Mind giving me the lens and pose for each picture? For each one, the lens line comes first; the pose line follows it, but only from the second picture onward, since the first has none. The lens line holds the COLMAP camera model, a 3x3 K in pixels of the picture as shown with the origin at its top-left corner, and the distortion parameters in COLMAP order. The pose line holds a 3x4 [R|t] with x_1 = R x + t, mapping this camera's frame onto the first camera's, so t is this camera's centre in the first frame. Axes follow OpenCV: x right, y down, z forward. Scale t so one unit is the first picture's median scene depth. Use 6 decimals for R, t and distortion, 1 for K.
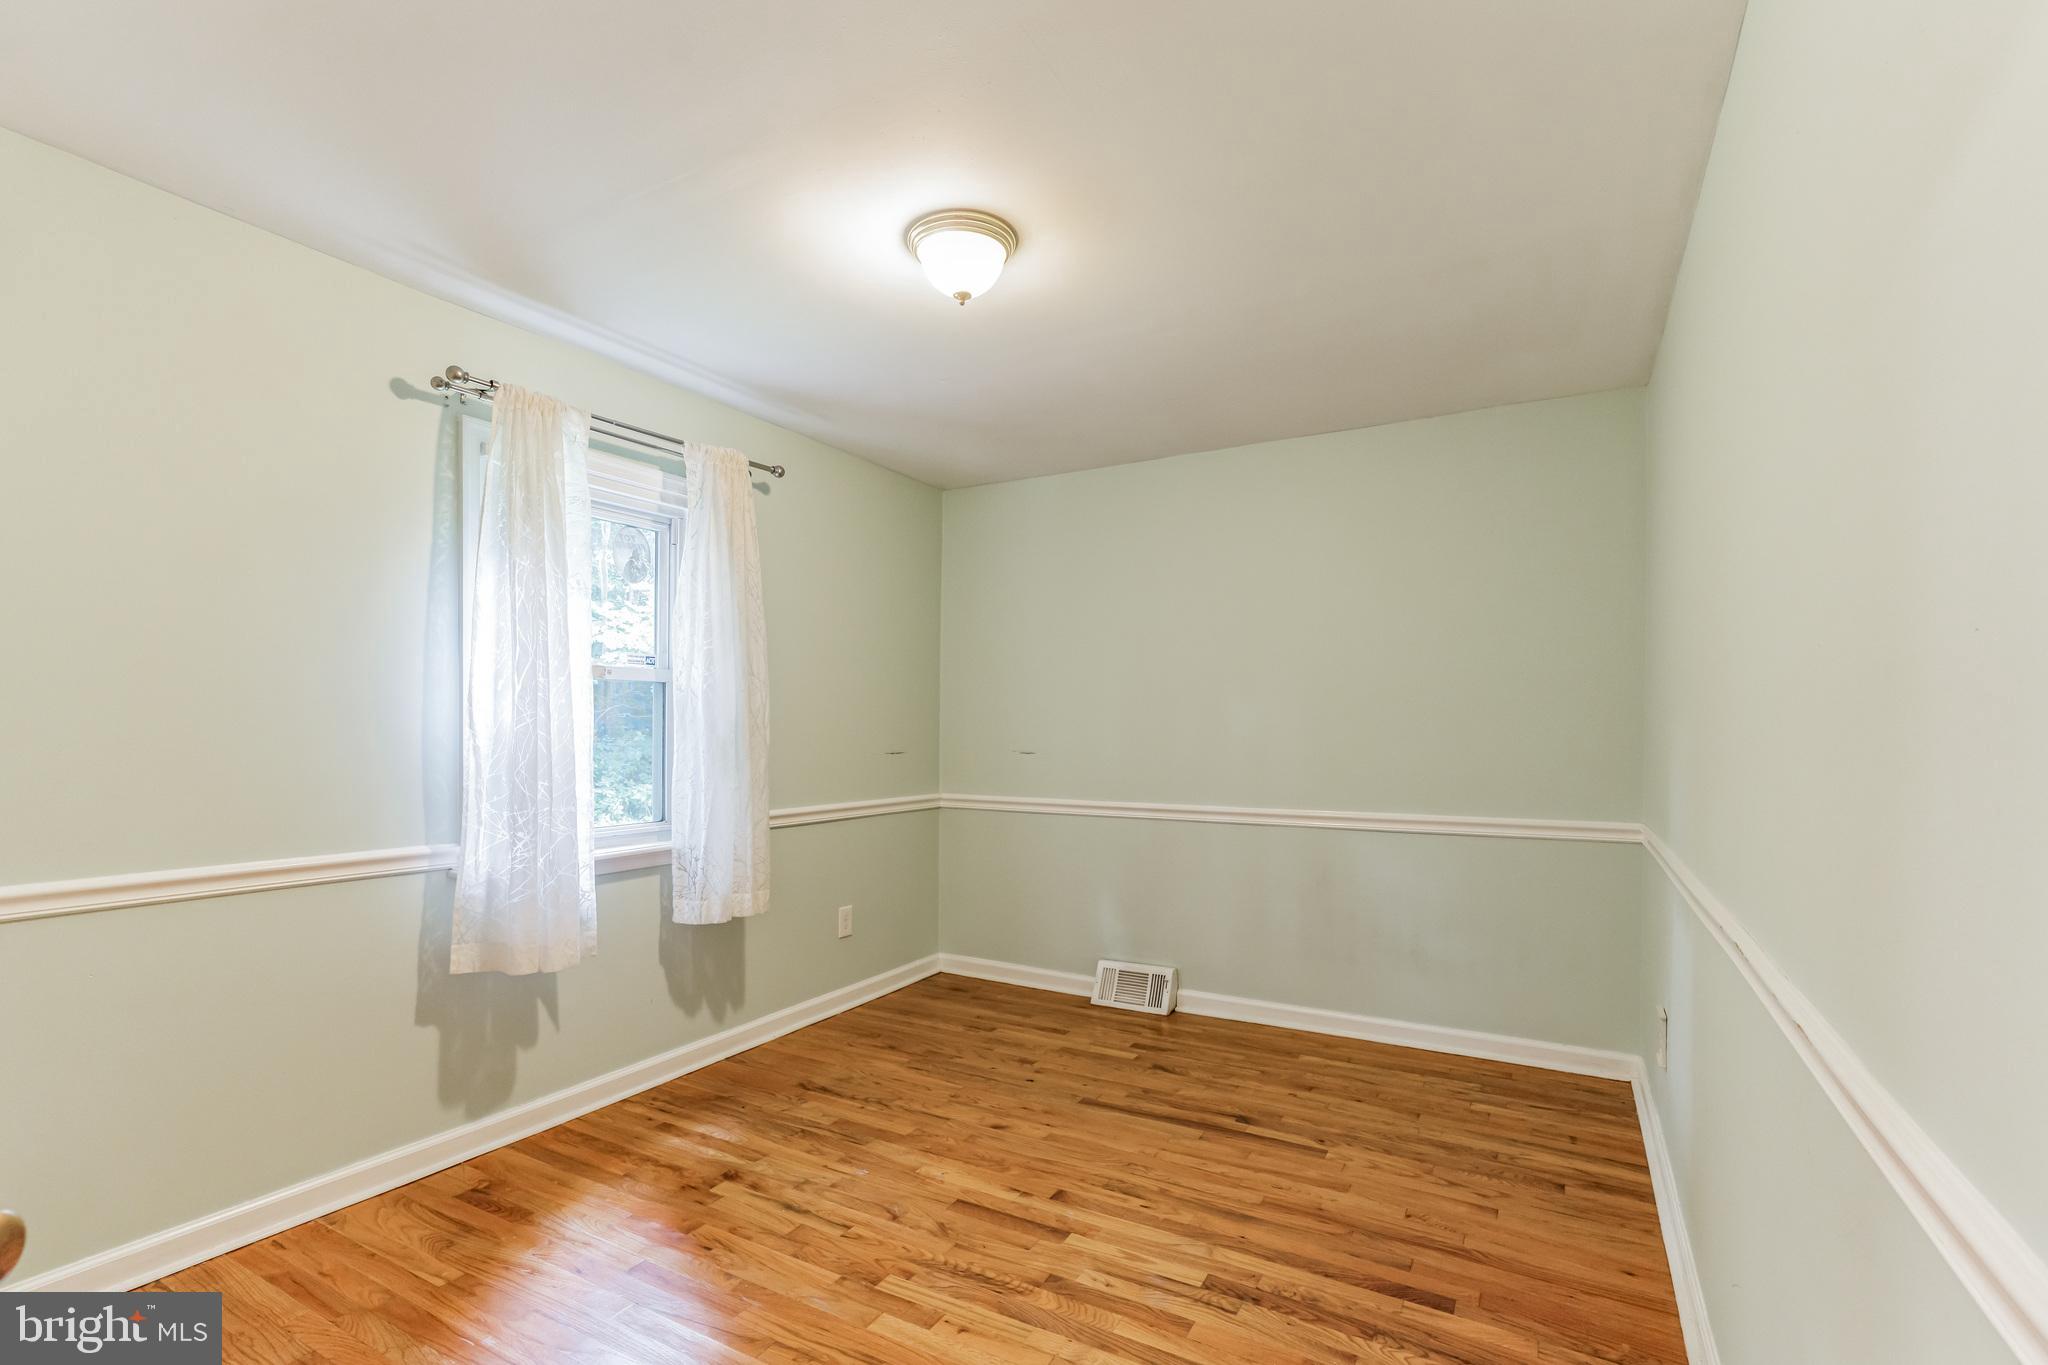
lens RADIAL K [[926.0, 0, 1020.1], [0, 926.0, 731.5], [0, 0, 1]] dist [0.001008, 0.000320]
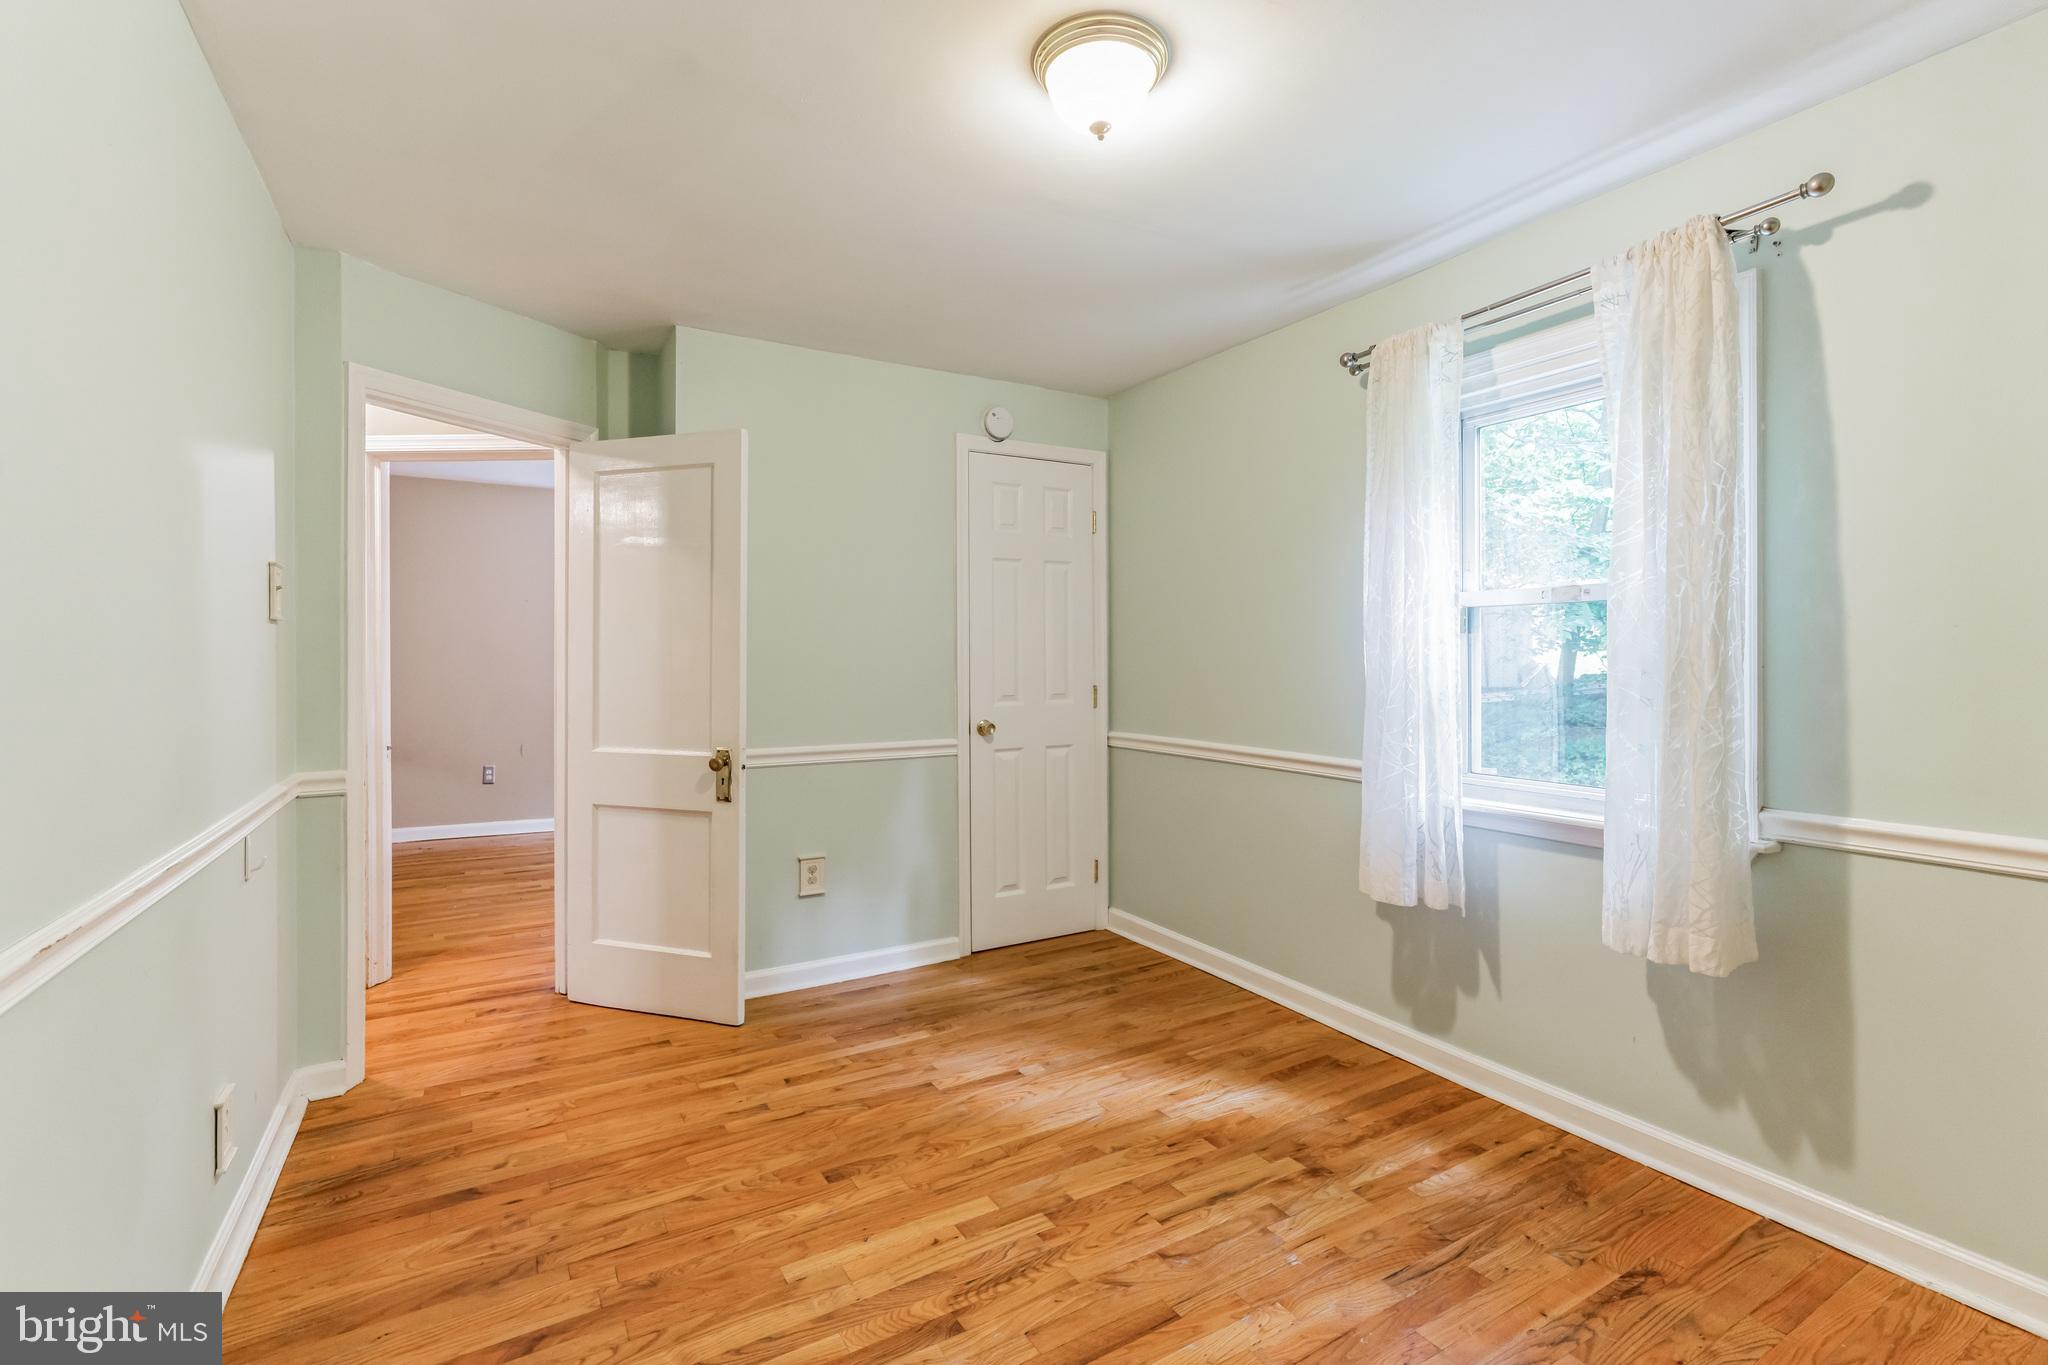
lens RADIAL K [[935.5, 0, 1024.4], [0, 935.5, 659.8], [0, 0, 1]] dist [-0.020100, 0.011502]
pose [[-0.497537, -0.001058, -0.867442, 0.646082], [-0.004473, 0.999989, 0.001346, -0.006033], [0.867431, 0.004550, -0.497536, 1.305827]]
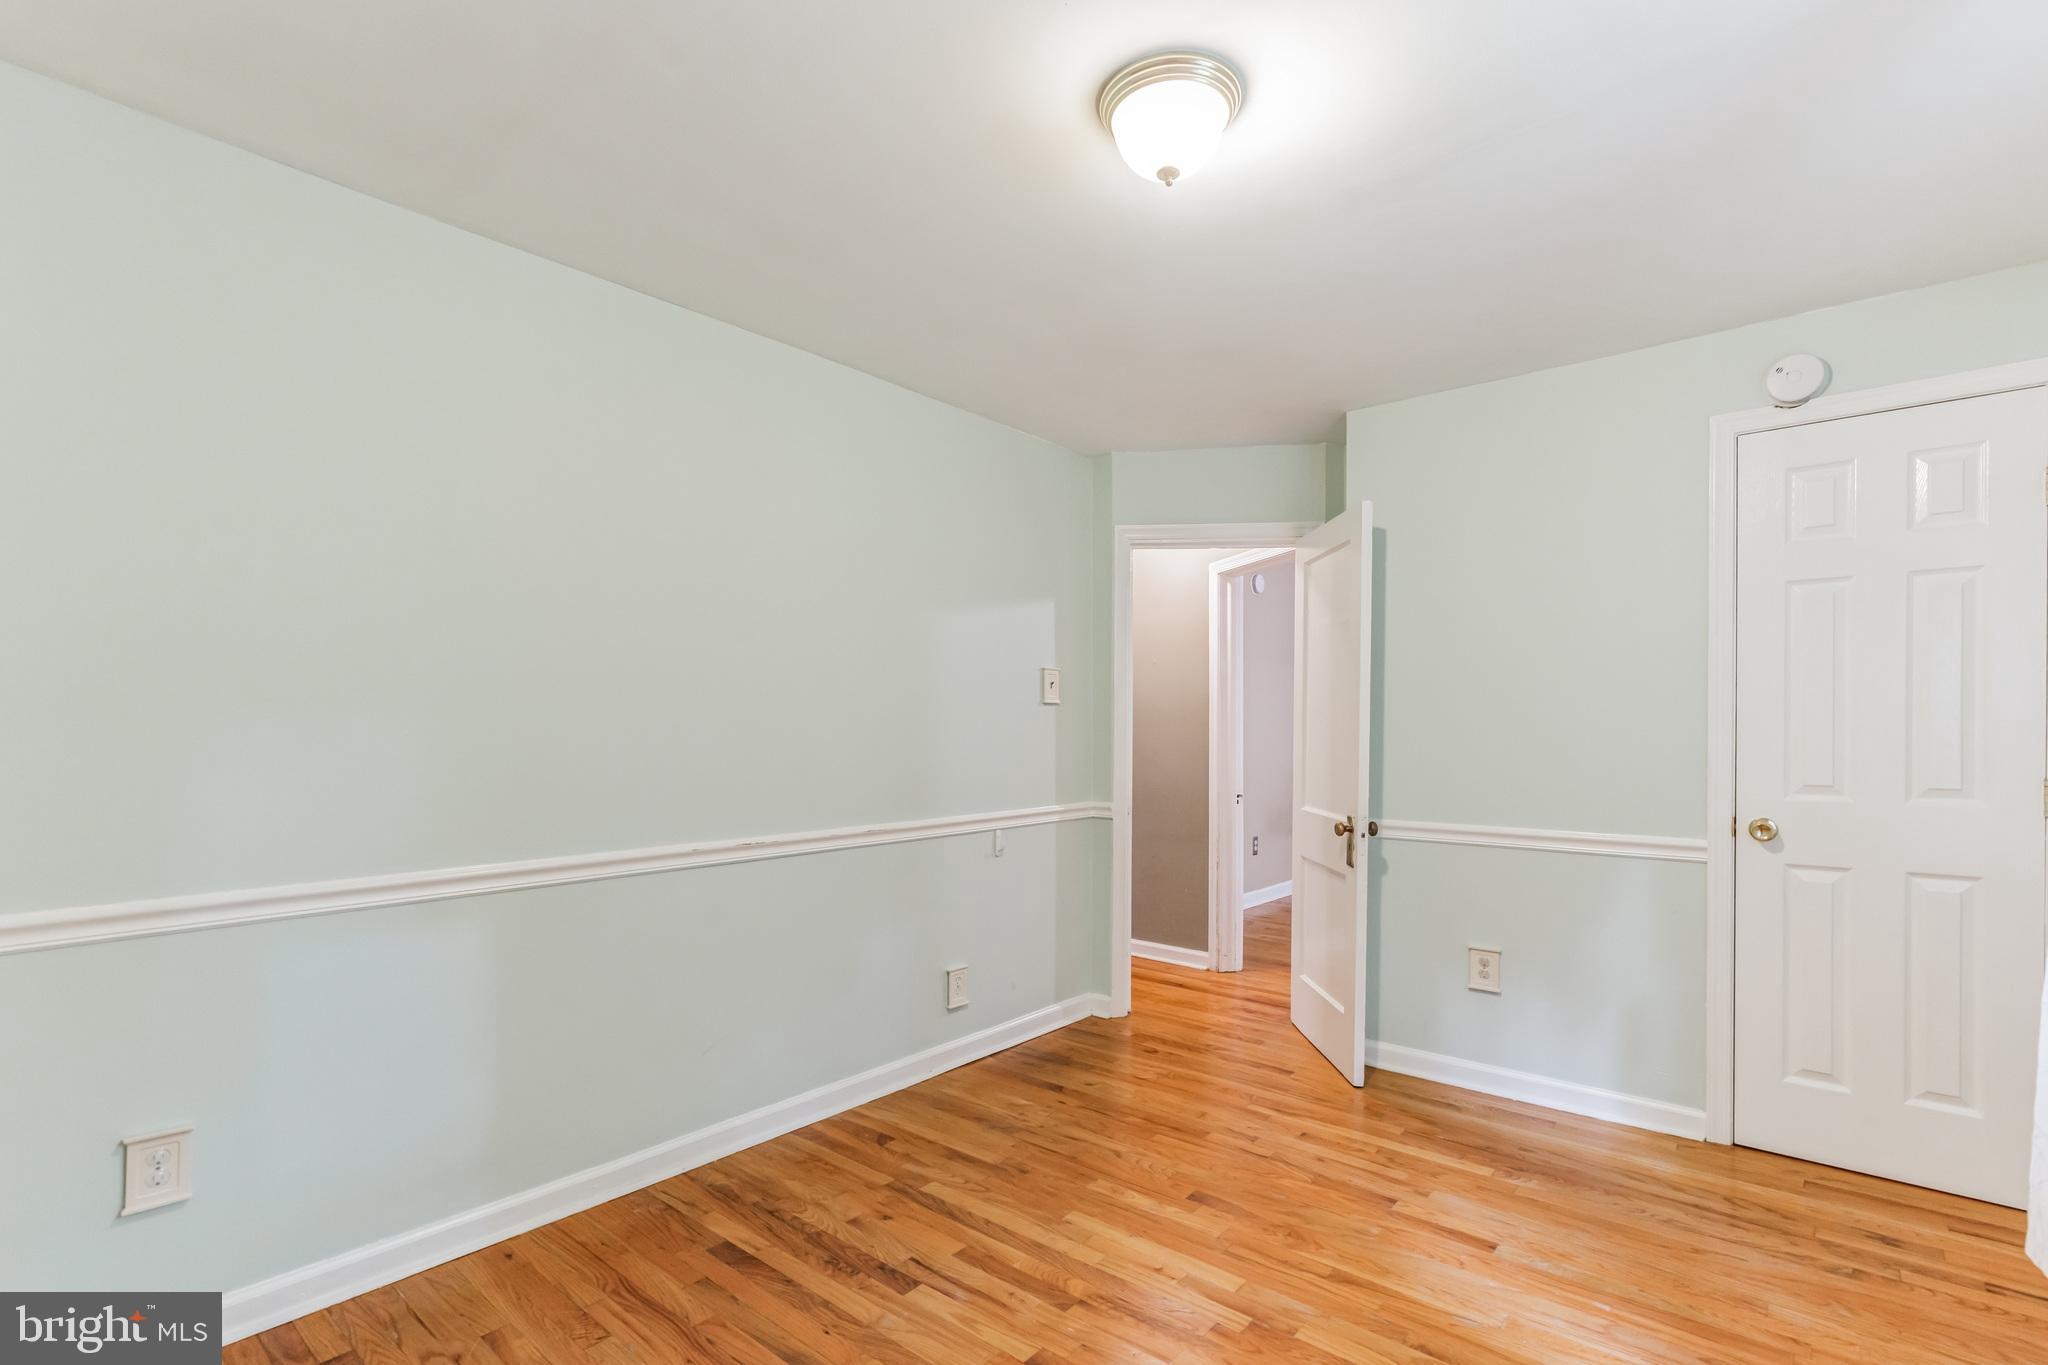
lens RADIAL K [[964.5, 0, 1018.9], [0, 964.5, 743.9], [0, 0, 1]] dist [0.000602, 0.000511]
pose [[-0.979623, -0.008307, 0.200671, -0.102330], [-0.003518, 0.999701, 0.024209, -0.014250], [-0.200812, 0.023010, -0.979360, 1.764003]]
